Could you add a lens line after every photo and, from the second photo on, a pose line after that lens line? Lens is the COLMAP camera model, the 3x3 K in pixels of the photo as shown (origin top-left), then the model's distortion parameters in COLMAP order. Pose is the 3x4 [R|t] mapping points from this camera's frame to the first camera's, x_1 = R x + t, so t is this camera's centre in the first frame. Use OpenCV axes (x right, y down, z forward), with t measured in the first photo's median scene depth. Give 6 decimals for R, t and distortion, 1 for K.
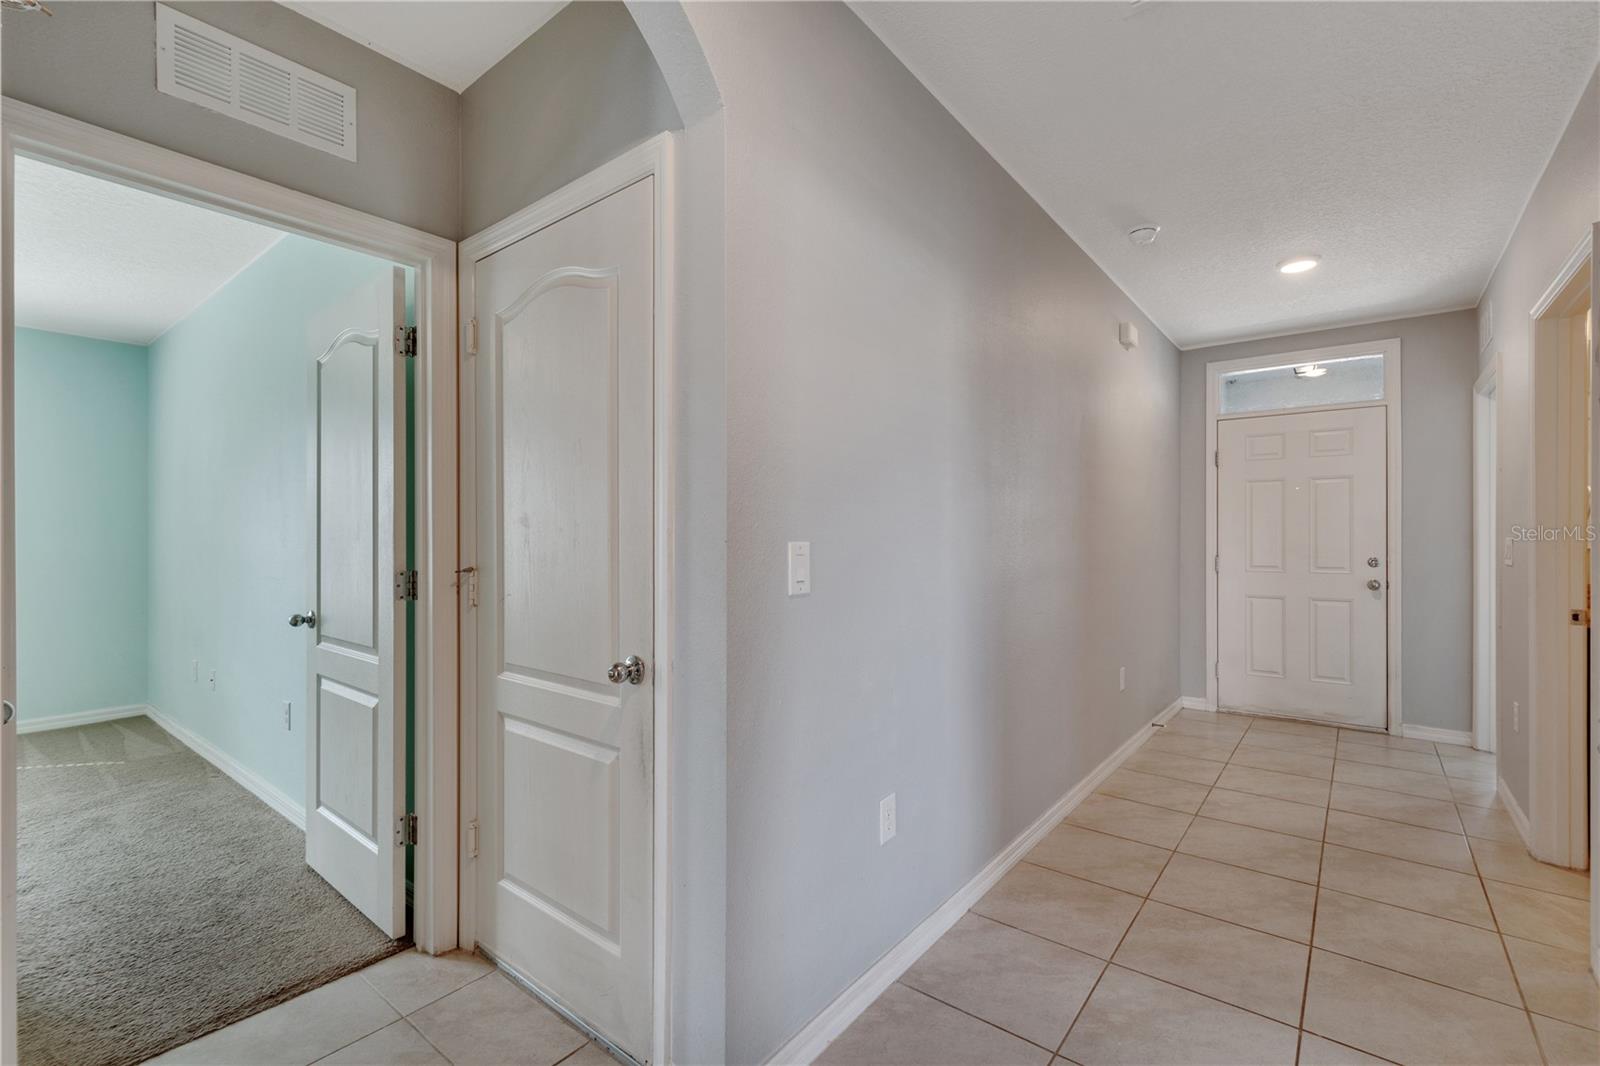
lens RADIAL K [[702.1, 0, 809.0], [0, 702.1, 537.8], [0, 0, 1]] dist [0.001581, -0.000275]
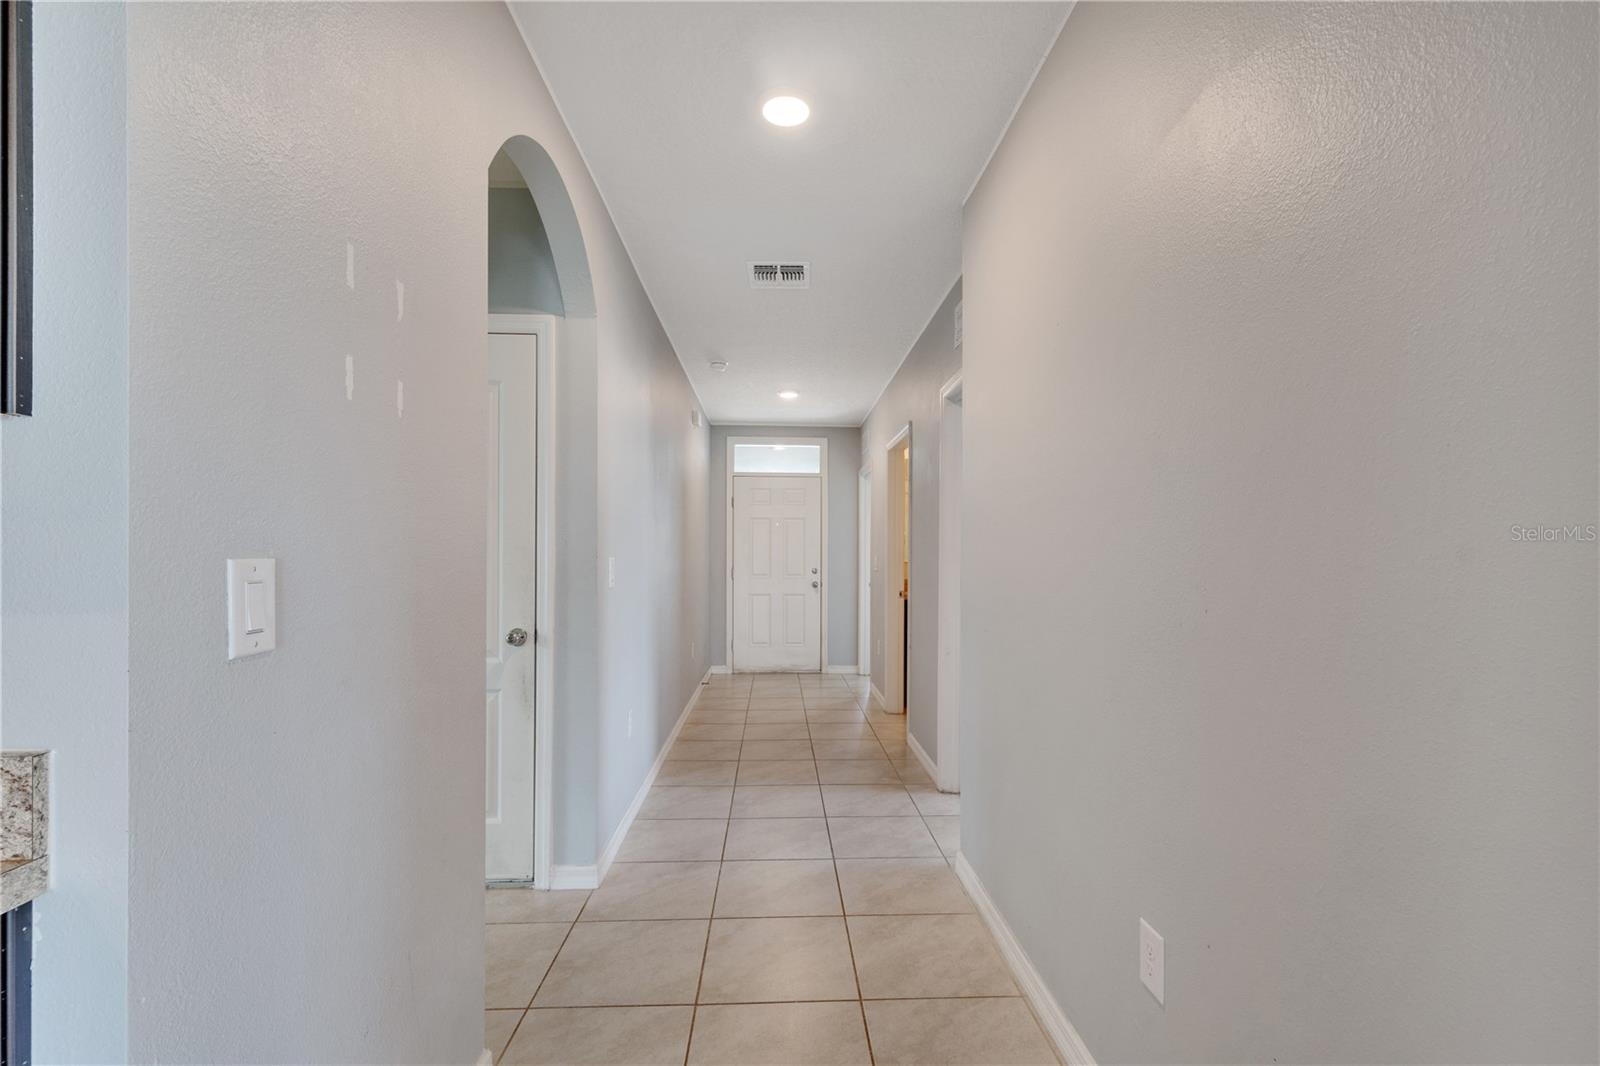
lens RADIAL K [[697.6, 0, 804.0], [0, 697.6, 548.3], [0, 0, 1]] dist [0.003759, 0.000354]
pose [[0.758094, 0.010372, 0.652063, -0.312037], [-0.004008, 0.999929, -0.011245, 0.000082], [-0.652133, 0.005911, 0.758081, -0.250070]]
